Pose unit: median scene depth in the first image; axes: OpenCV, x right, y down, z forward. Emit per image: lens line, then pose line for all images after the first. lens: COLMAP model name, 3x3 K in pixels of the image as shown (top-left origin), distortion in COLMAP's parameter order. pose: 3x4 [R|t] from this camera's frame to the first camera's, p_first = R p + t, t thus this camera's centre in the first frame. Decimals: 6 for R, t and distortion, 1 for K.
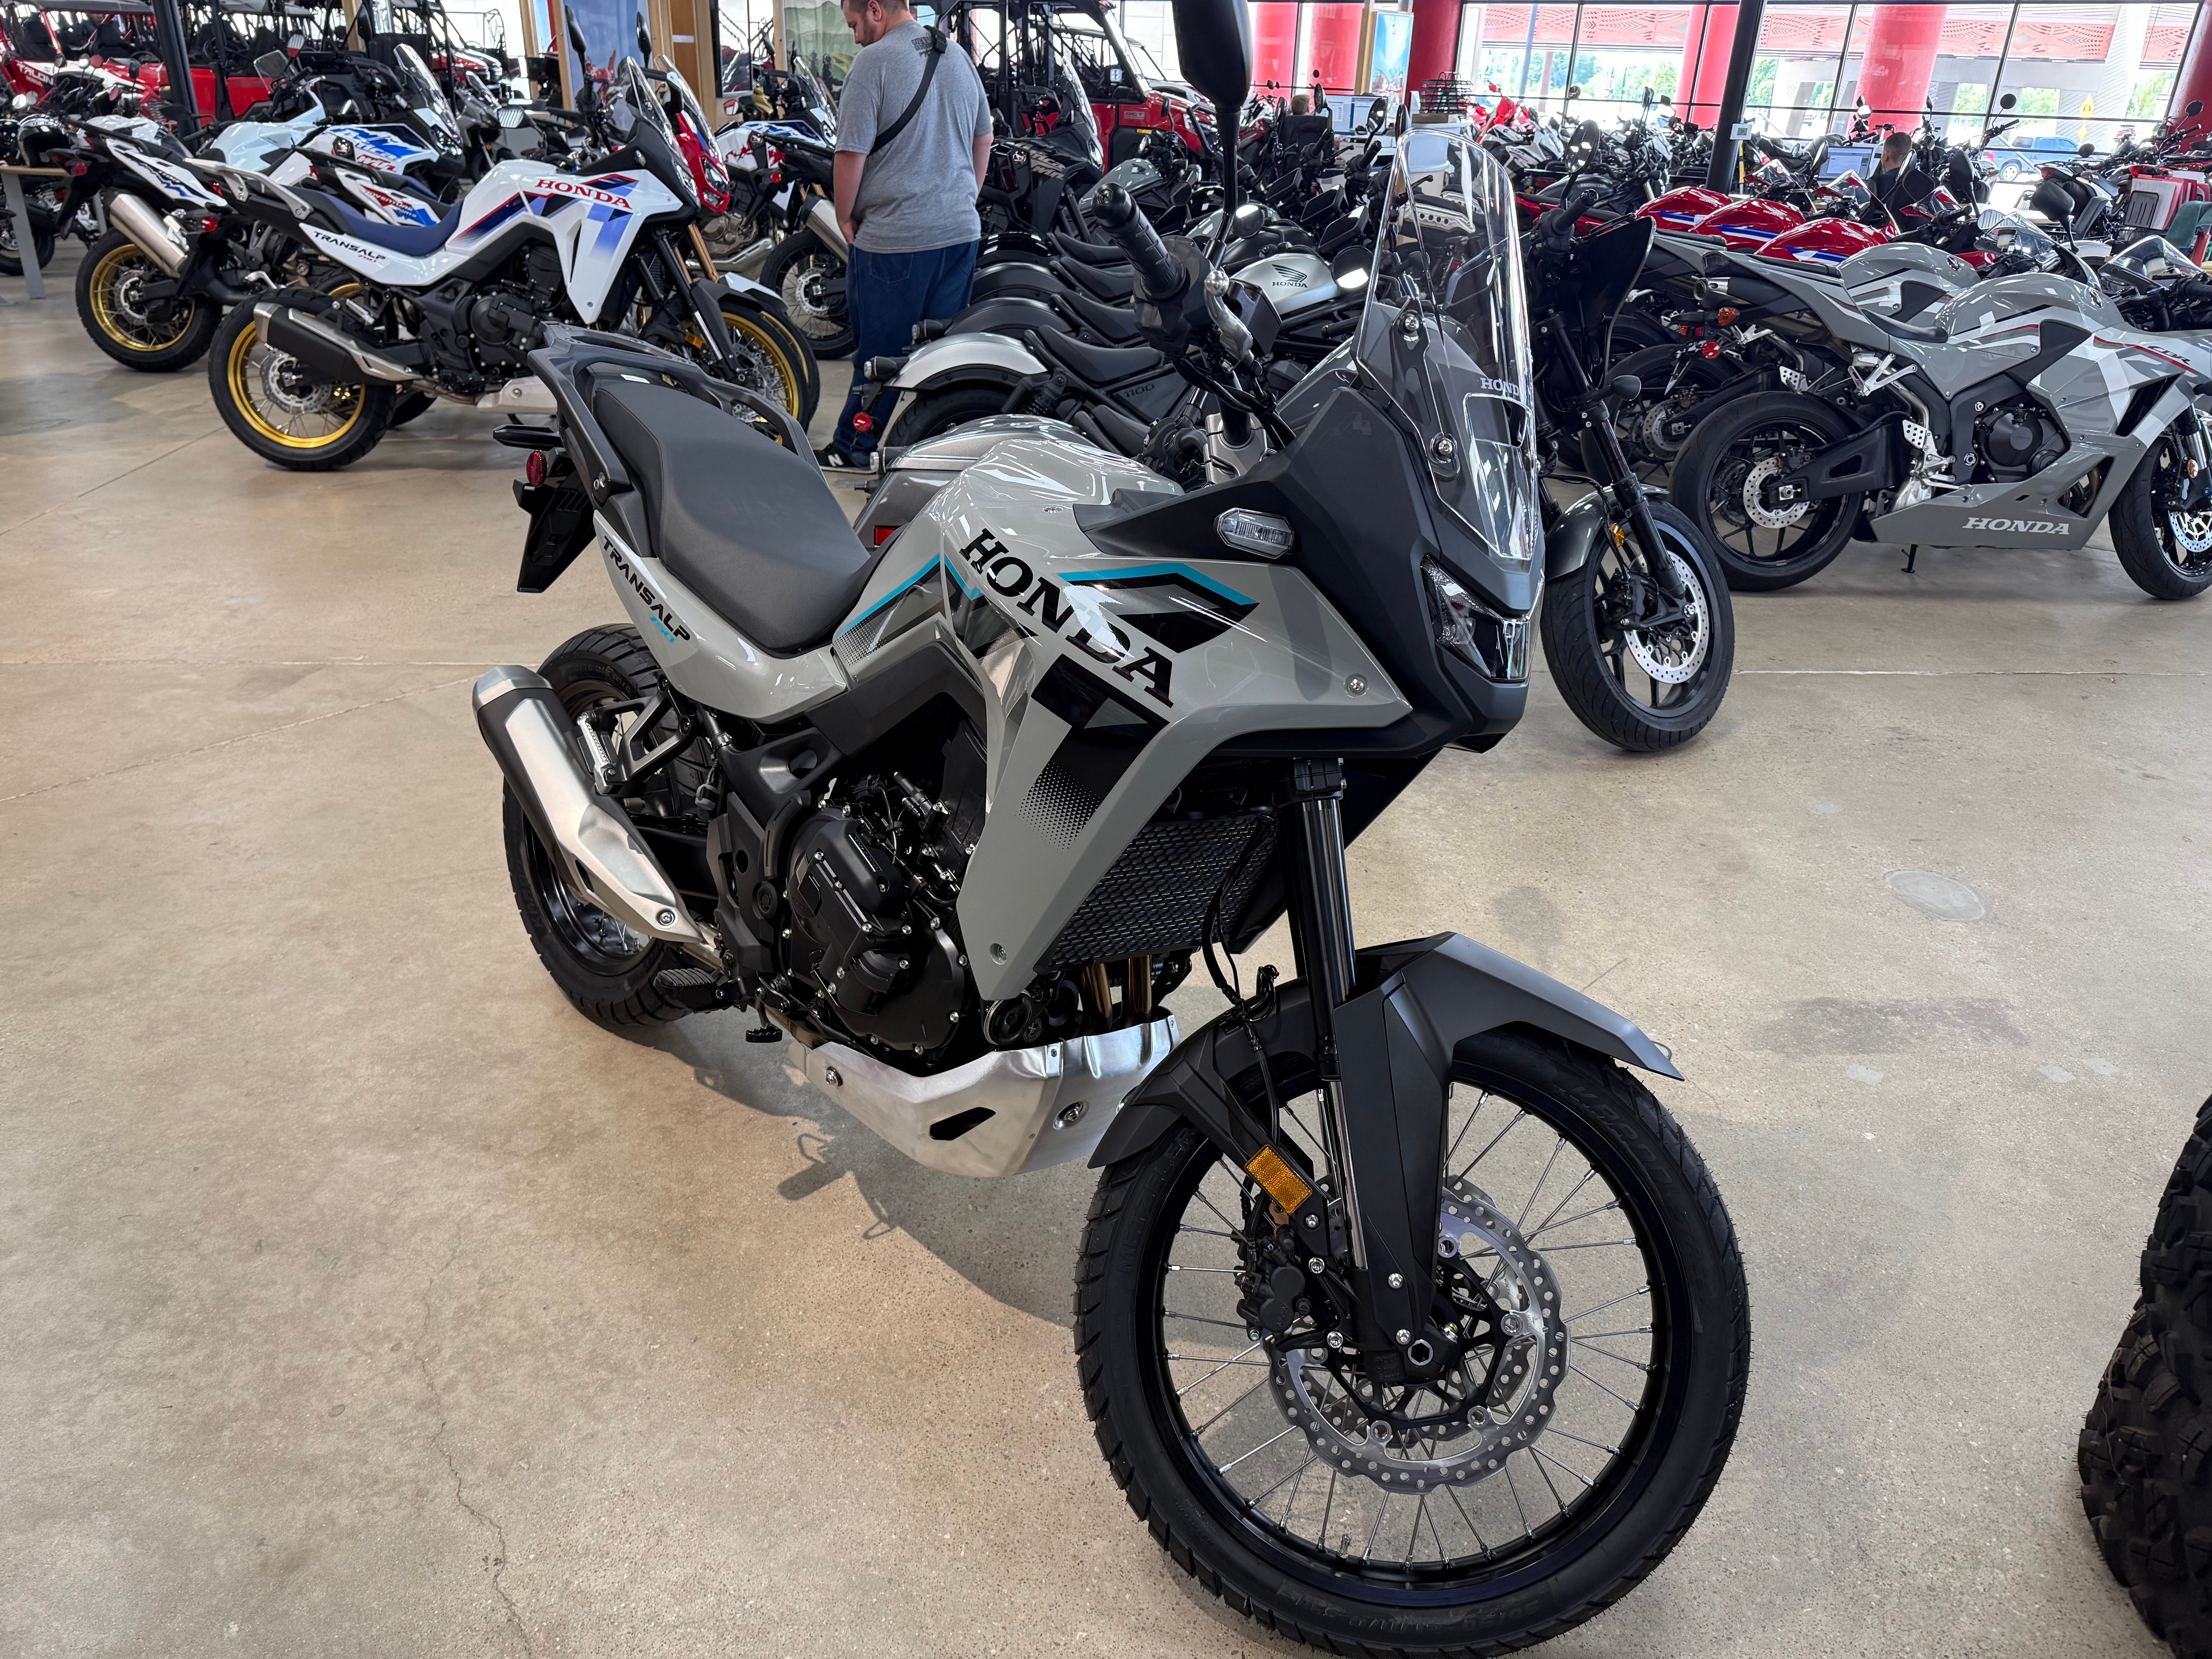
lens RADIAL K [[1562.6, 0, 1101.0], [0, 1562.6, 750.3], [0, 0, 1]] dist [0.056690, -0.047996]
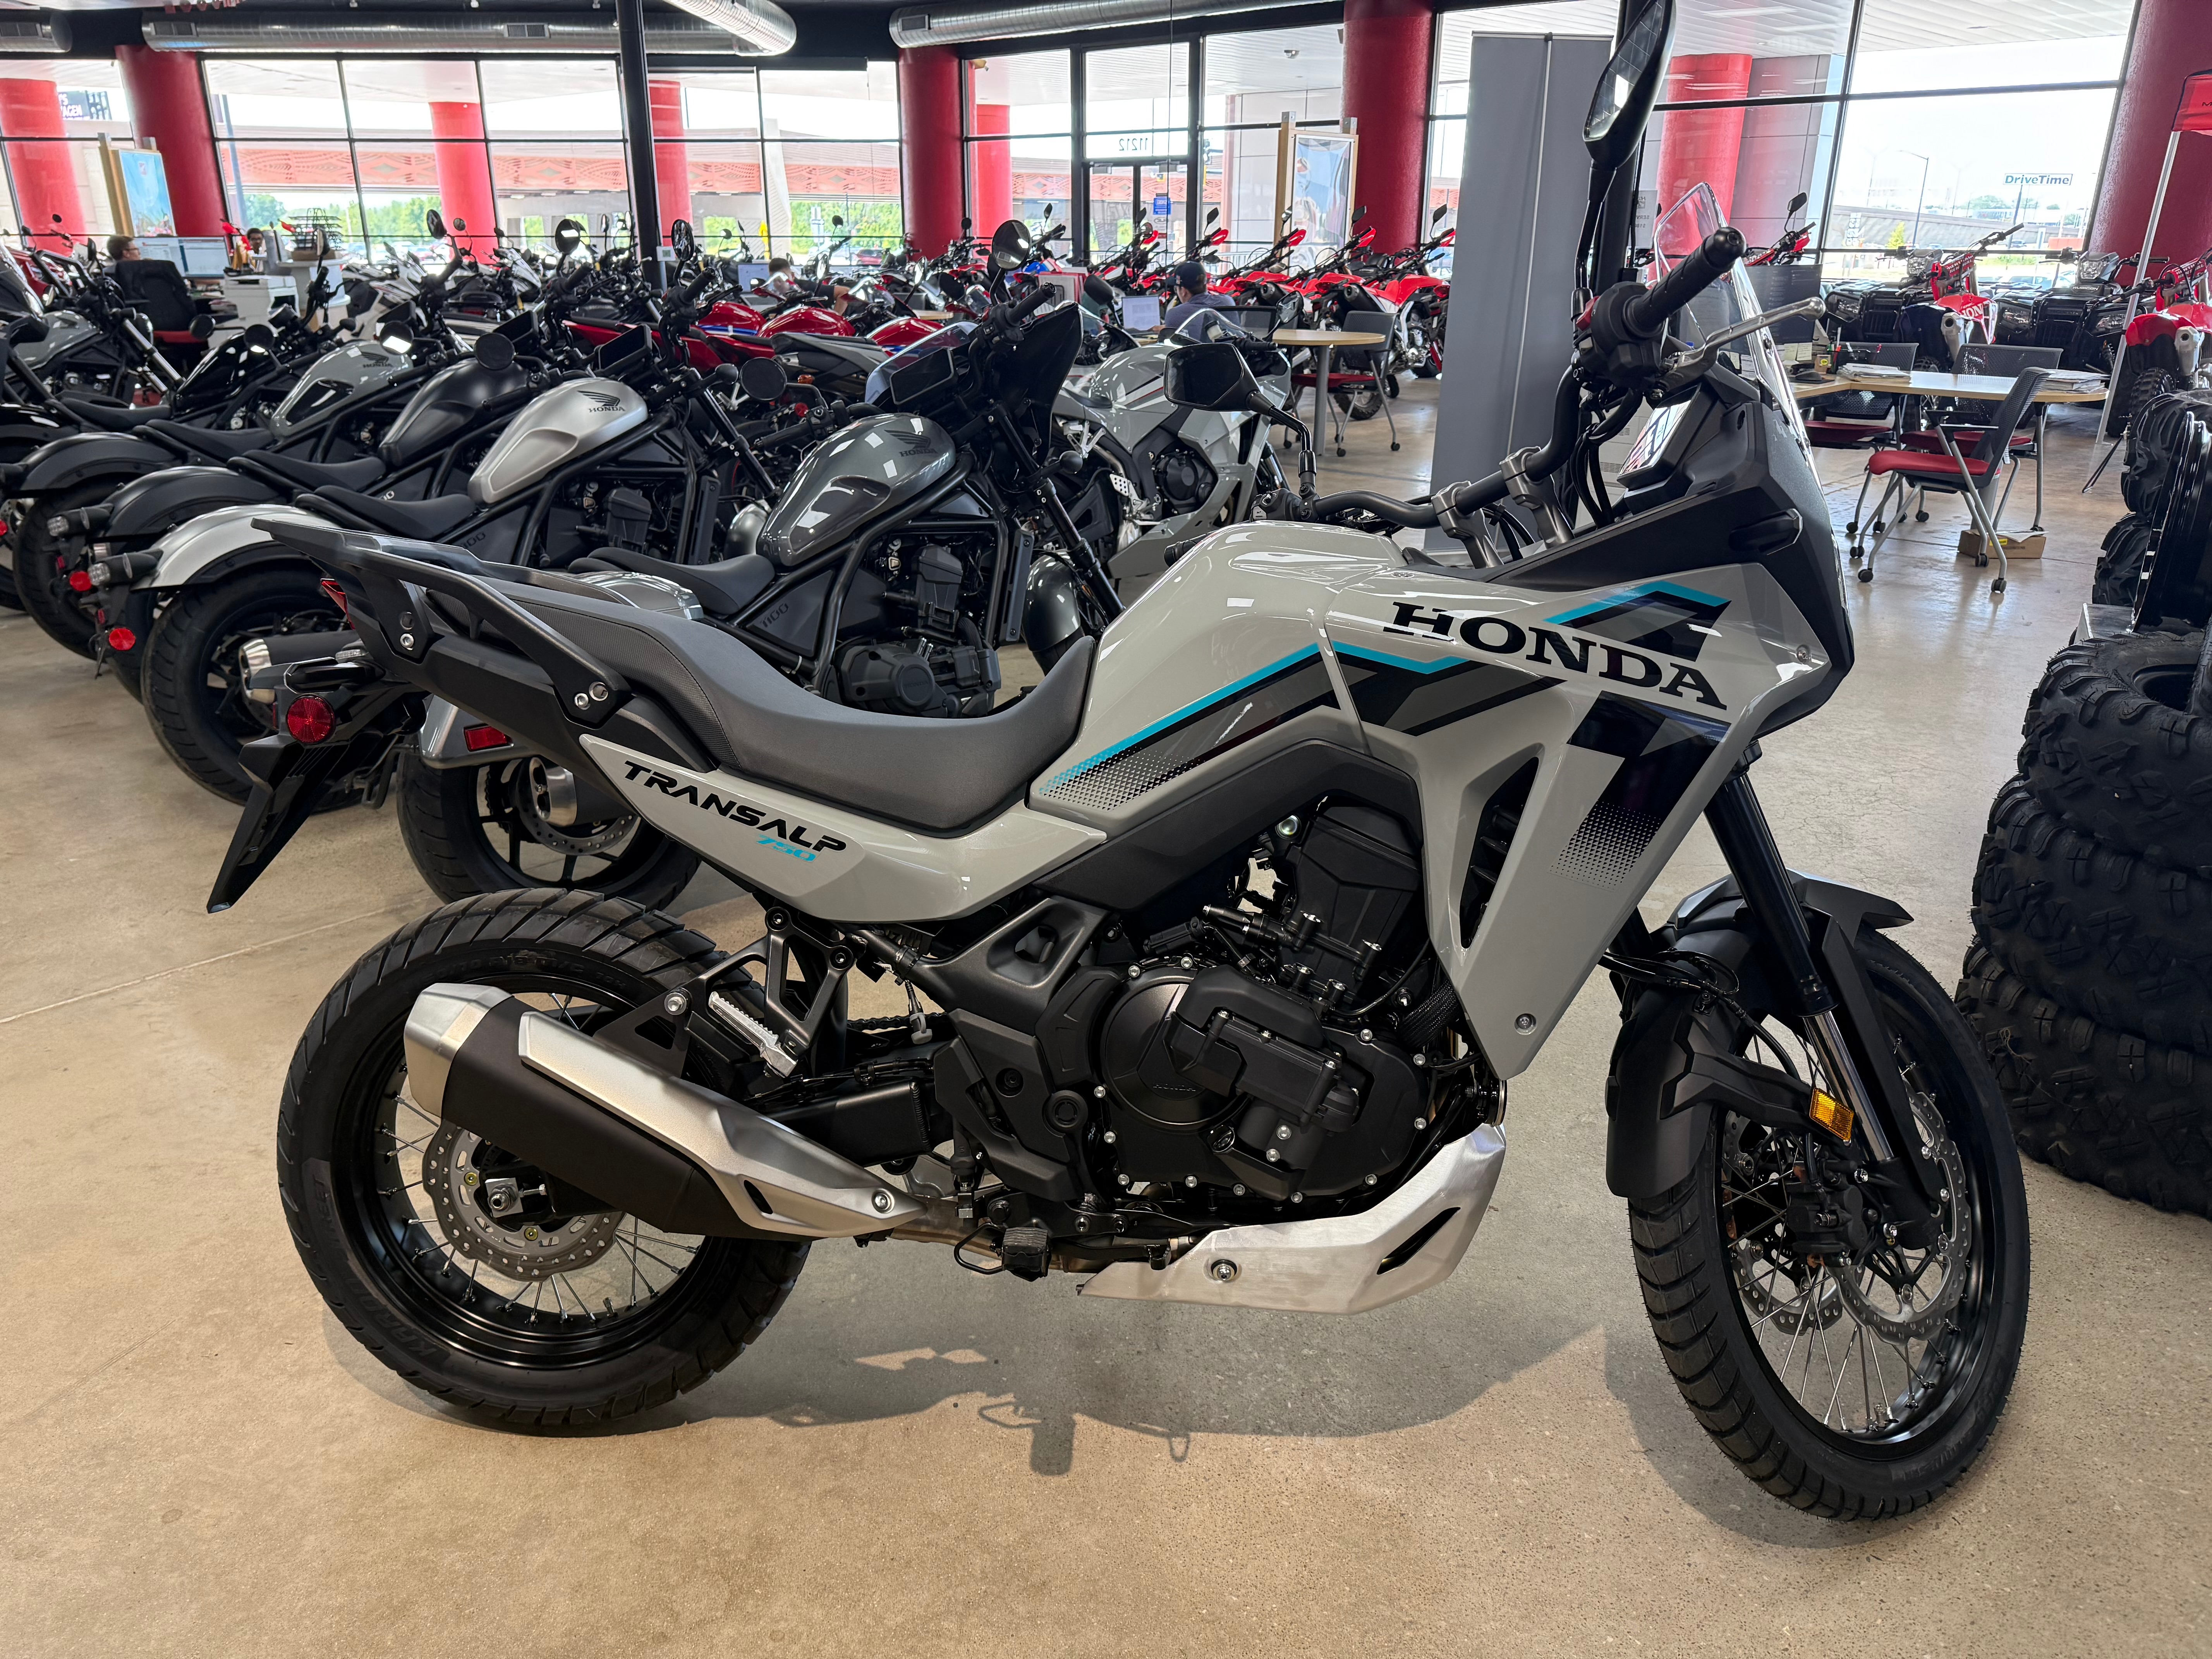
lens RADIAL K [[1562.6, 0, 1101.0], [0, 1562.6, 750.3], [0, 0, 1]] dist [0.056690, -0.047996]
pose [[0.747330, -0.236921, 0.620779, -0.649338], [0.283299, 0.958710, 0.024841, -0.101864], [-0.601032, 0.157302, 0.783592, 0.293813]]
